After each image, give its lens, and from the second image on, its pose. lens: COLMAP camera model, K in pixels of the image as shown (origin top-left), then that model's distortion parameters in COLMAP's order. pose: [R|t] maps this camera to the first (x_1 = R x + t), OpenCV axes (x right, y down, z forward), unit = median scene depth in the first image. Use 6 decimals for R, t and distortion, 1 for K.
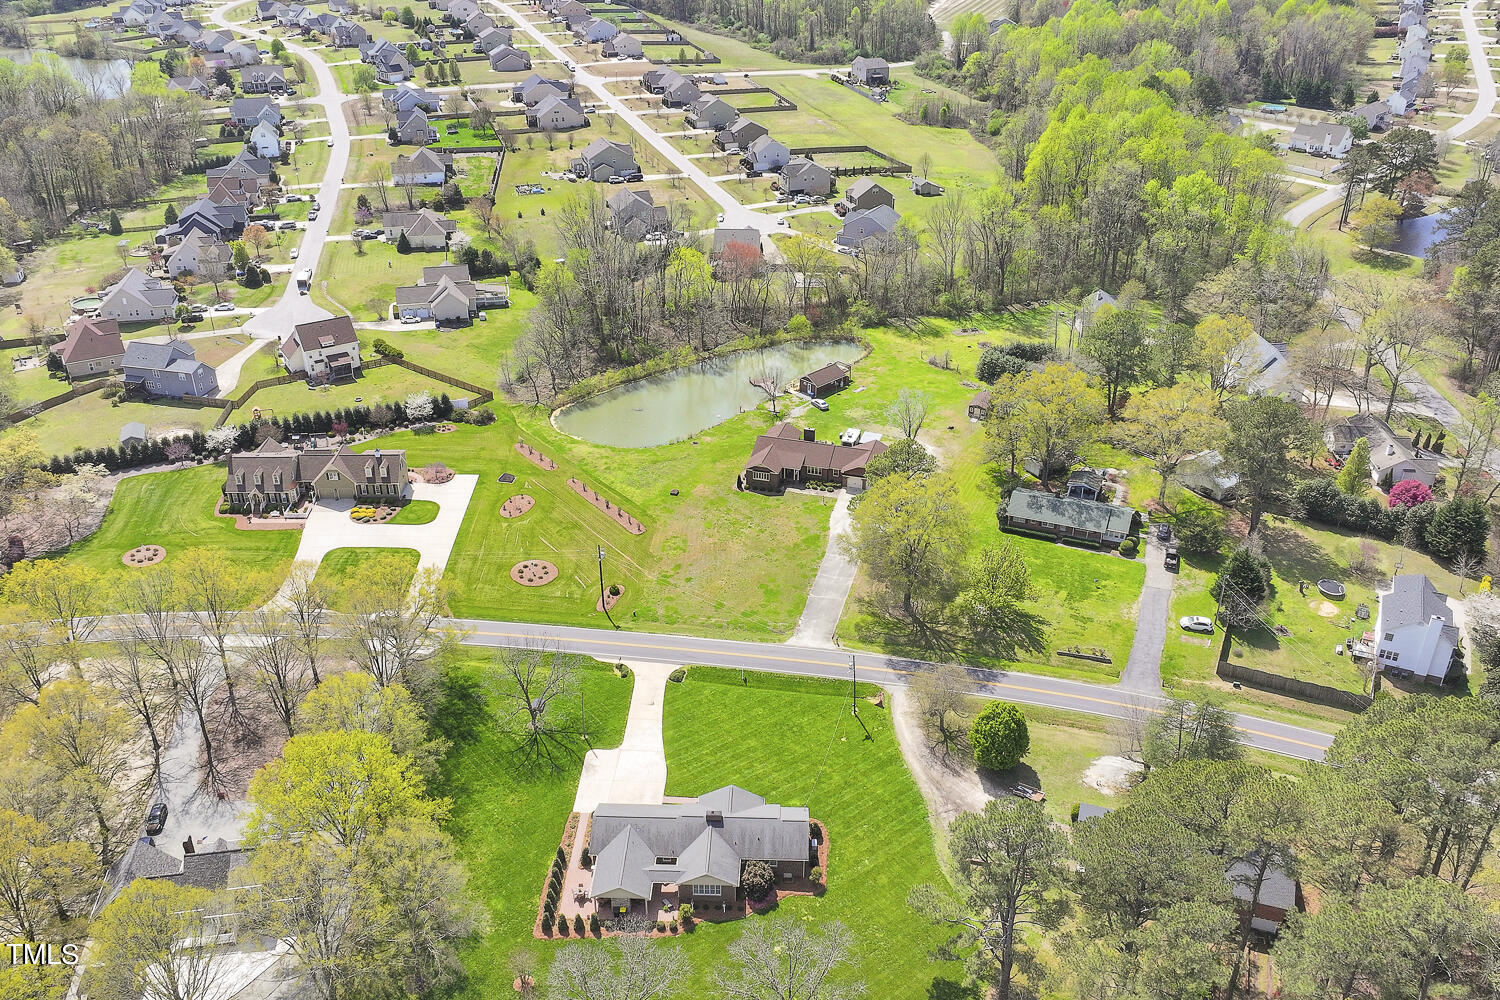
lens RADIAL K [[1263.1, 0, 761.6], [0, 1263.1, 503.3], [0, 0, 1]] dist [0.001654, -0.012487]
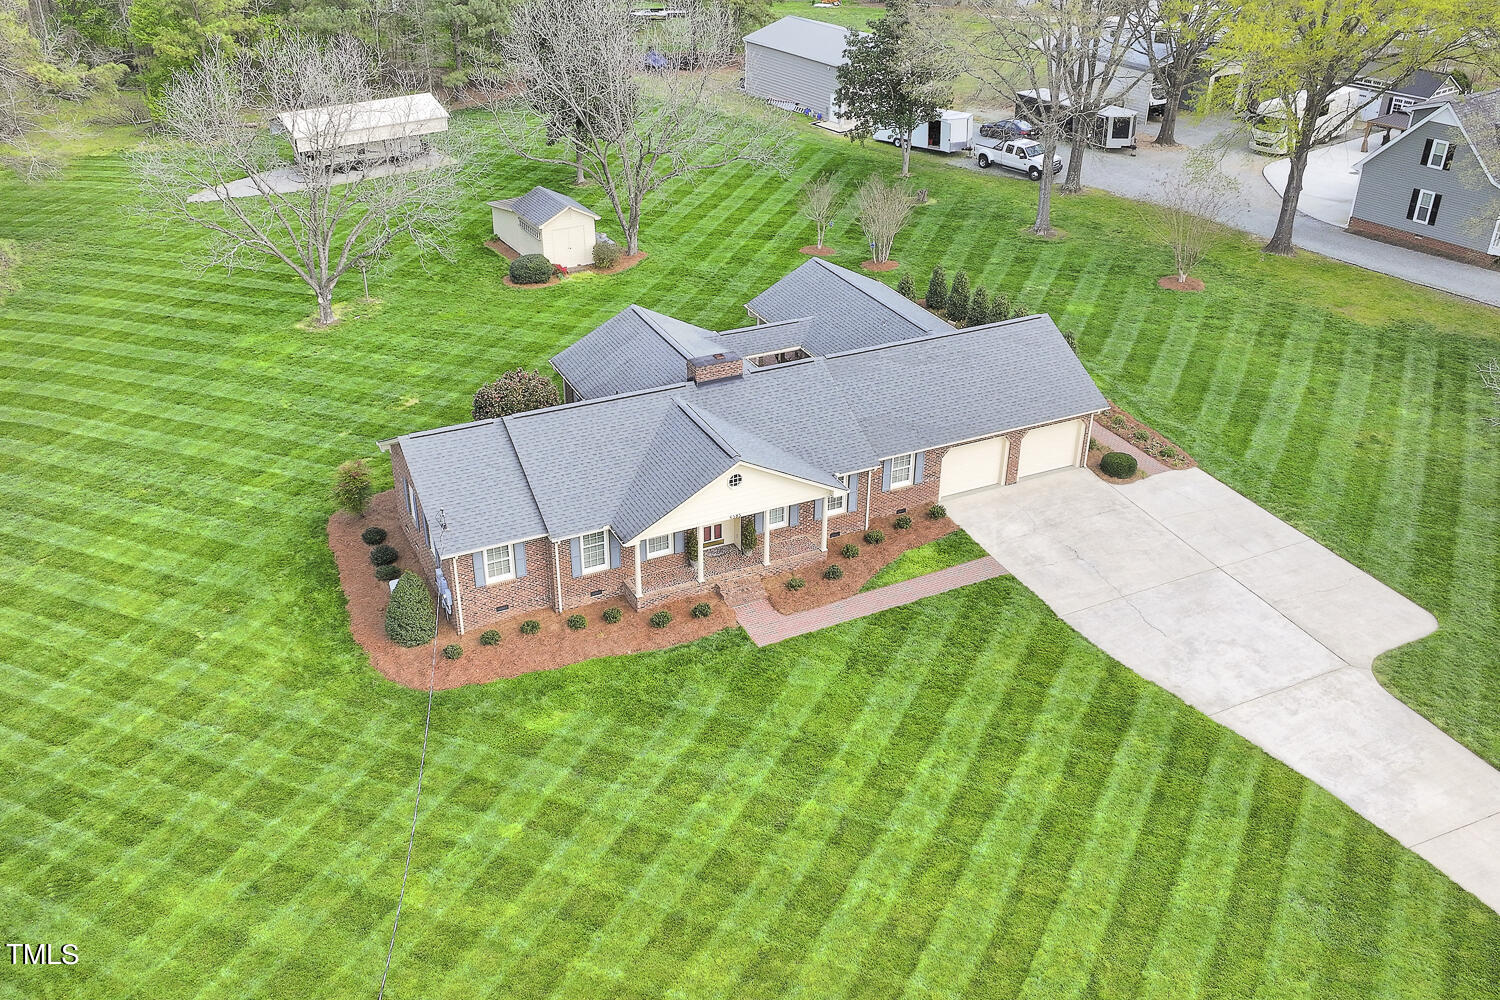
lens RADIAL K [[1374.0, 0, 724.2], [0, 1374.0, 537.0], [0, 0, 1]] dist [-0.002888, 0.000000]
pose [[-0.893266, 0.218899, -0.392632, 0.085193], [-0.229620, 0.528700, 0.817161, 0.002677], [0.386460, 0.820098, -0.422006, 1.045622]]
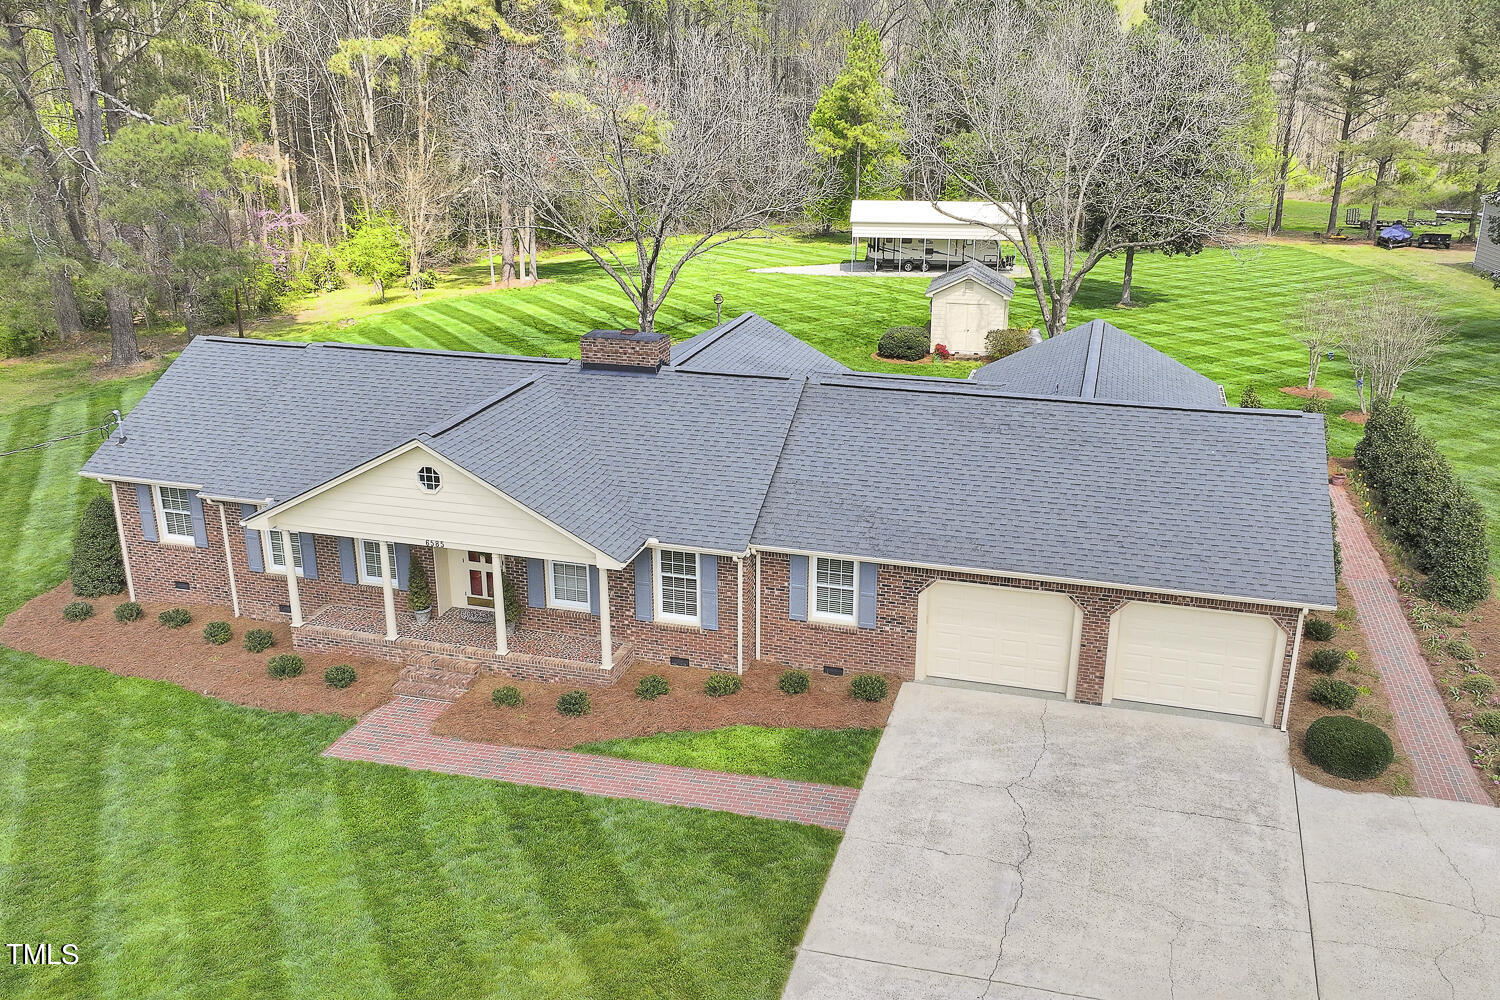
lens RADIAL K [[1263.1, 0, 757.3], [0, 1263.1, 495.4], [0, 0, 1]] dist [0.001654, -0.012487]
pose [[-0.968000, -0.092676, 0.233212, -0.091678], [0.113607, 0.666797, 0.736529, 0.112116], [-0.223764, 0.739455, -0.634930, 1.010073]]
